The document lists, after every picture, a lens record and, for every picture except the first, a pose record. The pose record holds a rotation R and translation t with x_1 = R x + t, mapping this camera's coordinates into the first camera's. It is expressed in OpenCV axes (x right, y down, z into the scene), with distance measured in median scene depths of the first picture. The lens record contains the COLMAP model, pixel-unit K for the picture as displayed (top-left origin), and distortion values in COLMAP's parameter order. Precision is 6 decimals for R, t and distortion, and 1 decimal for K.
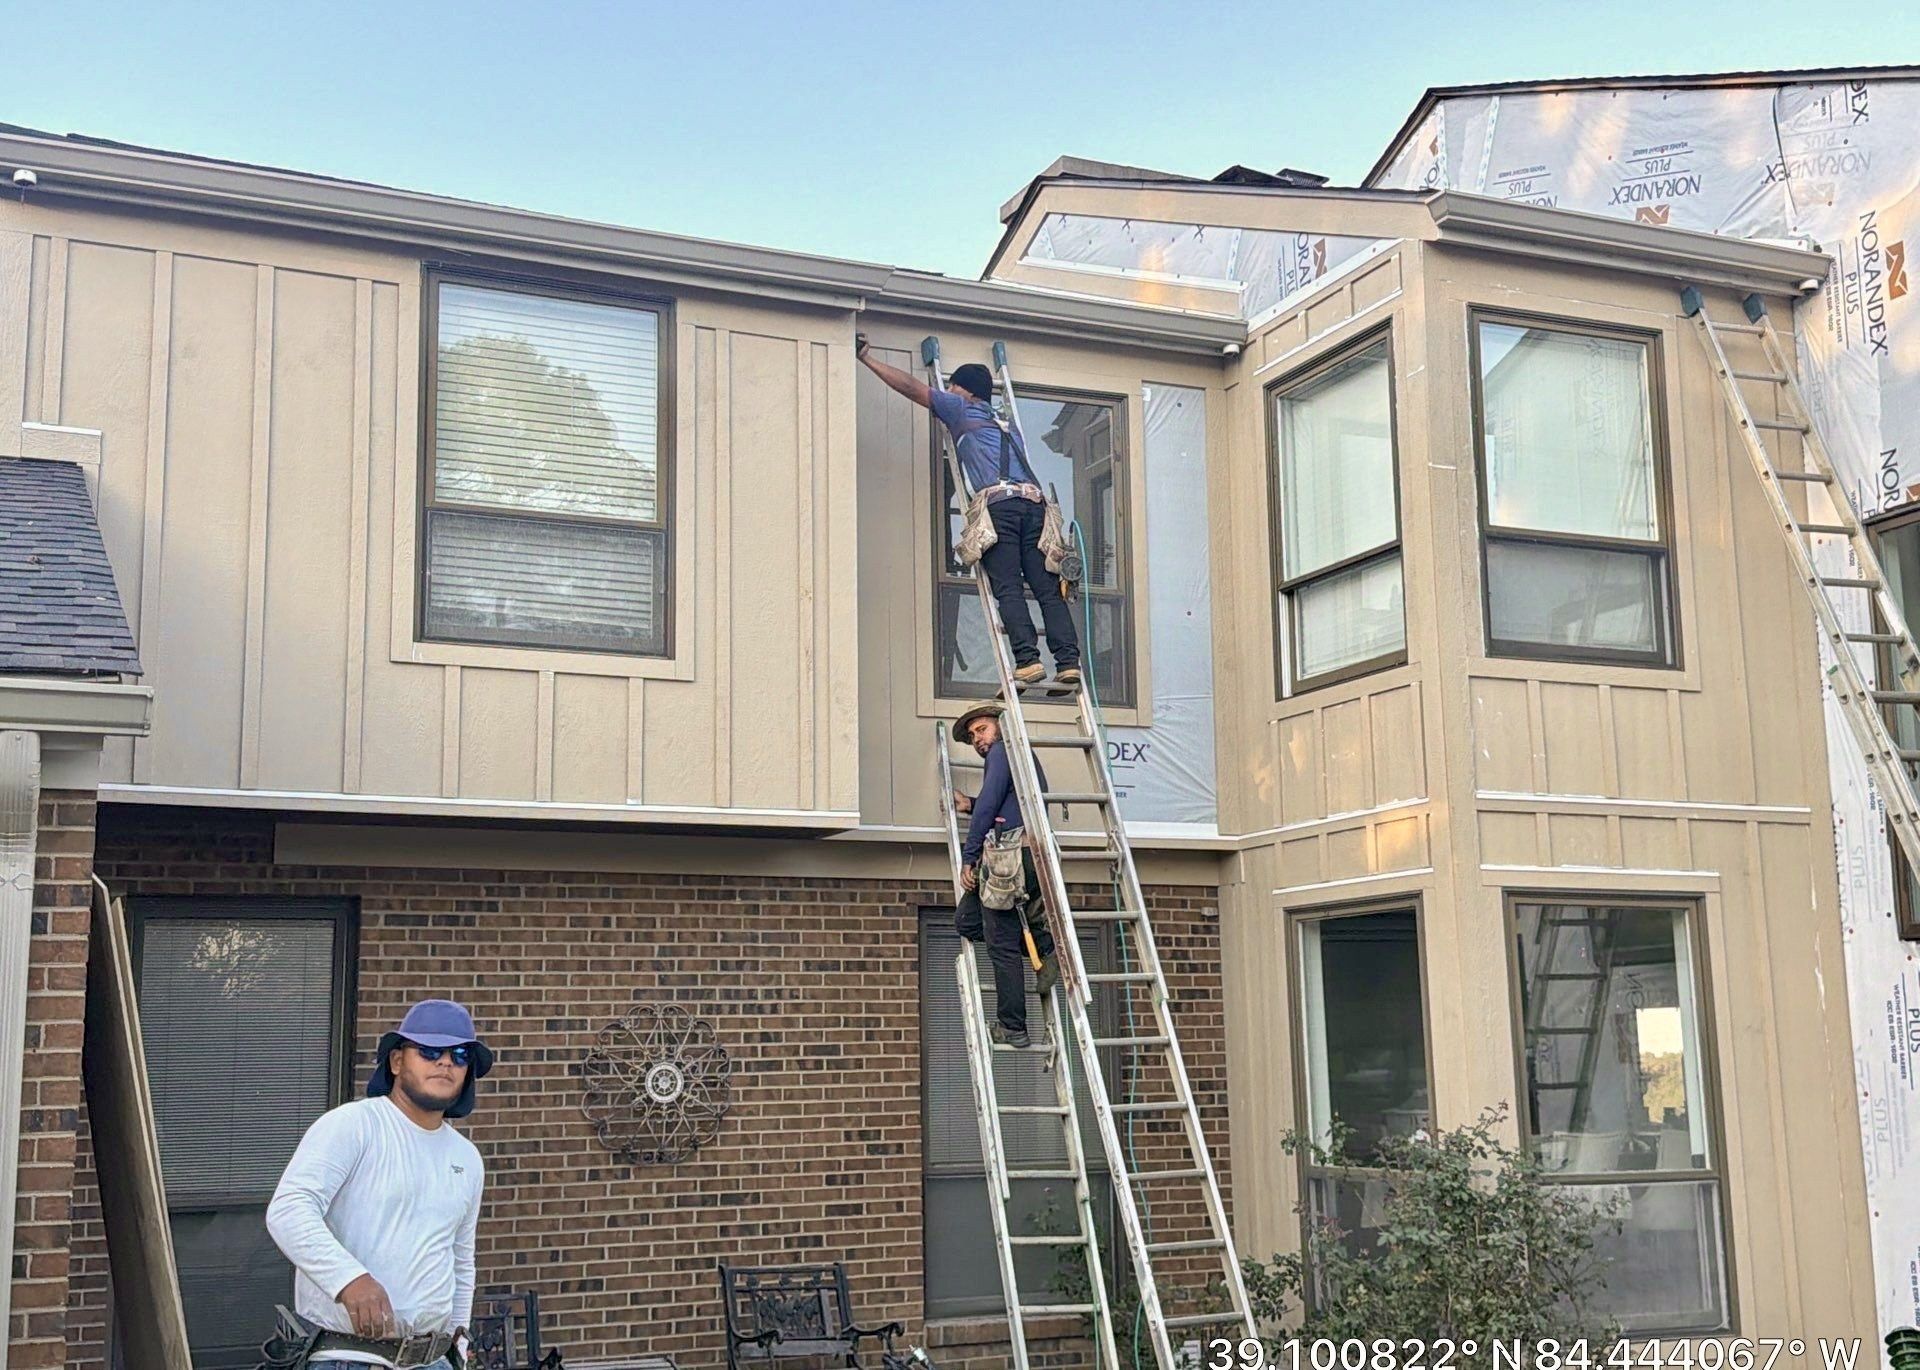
lens RADIAL K [[2155.8, 0, 950.7], [0, 2155.8, 690.3], [0, 0, 1]] dist [0.146425, -0.345101]
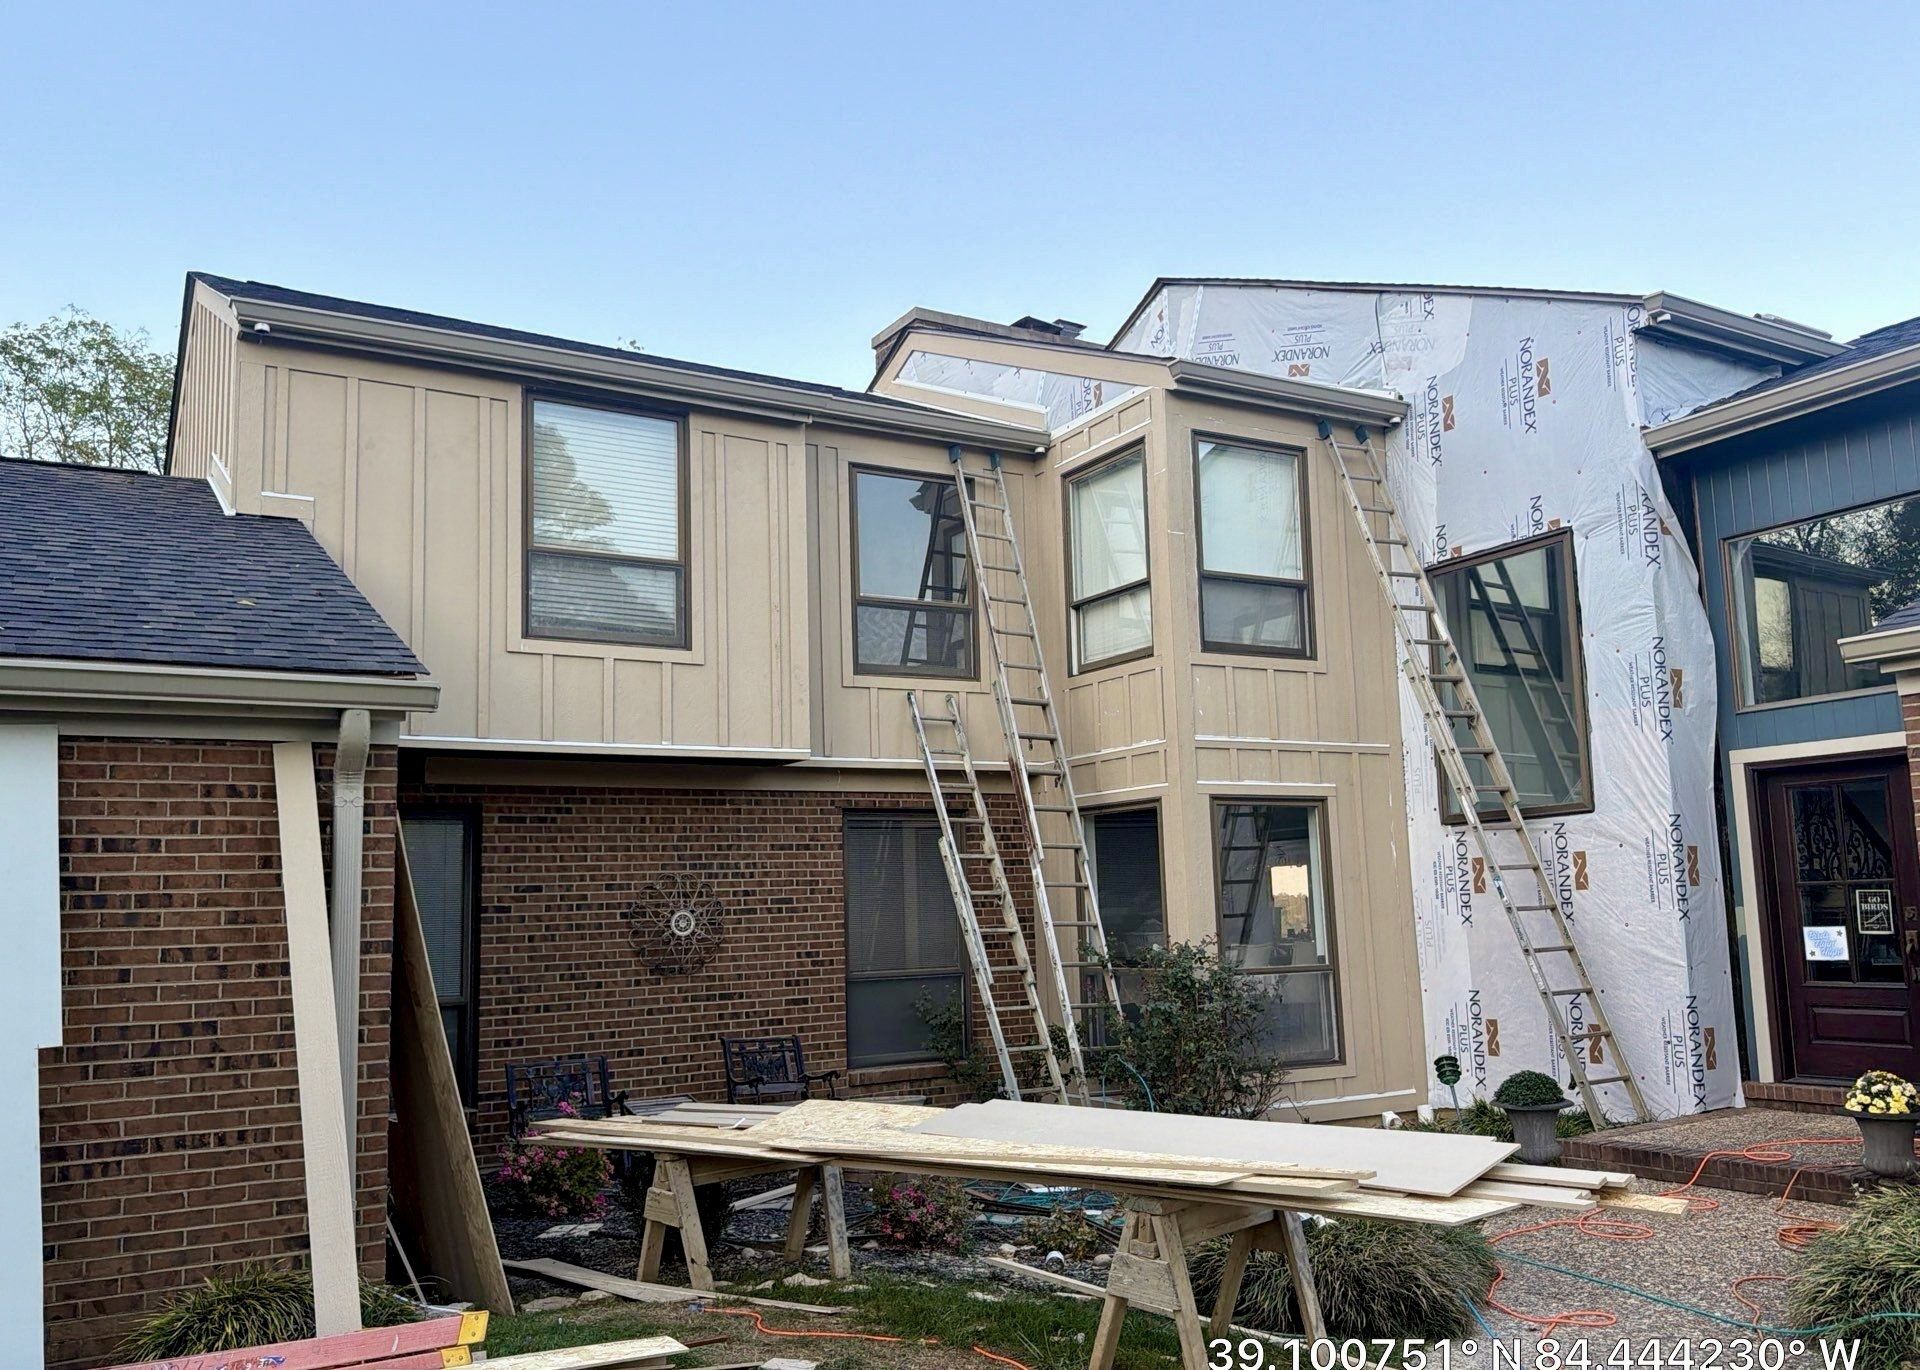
lens RADIAL K [[1564.9, 0, 960.2], [0, 1564.9, 709.2], [0, 0, 1]] dist [0.092056, -0.002217]
pose [[0.992052, 0.001986, 0.125810, -0.075507], [-0.007244, 0.999119, 0.041346, -0.019422], [-0.125617, -0.041929, 0.991192, -0.129466]]
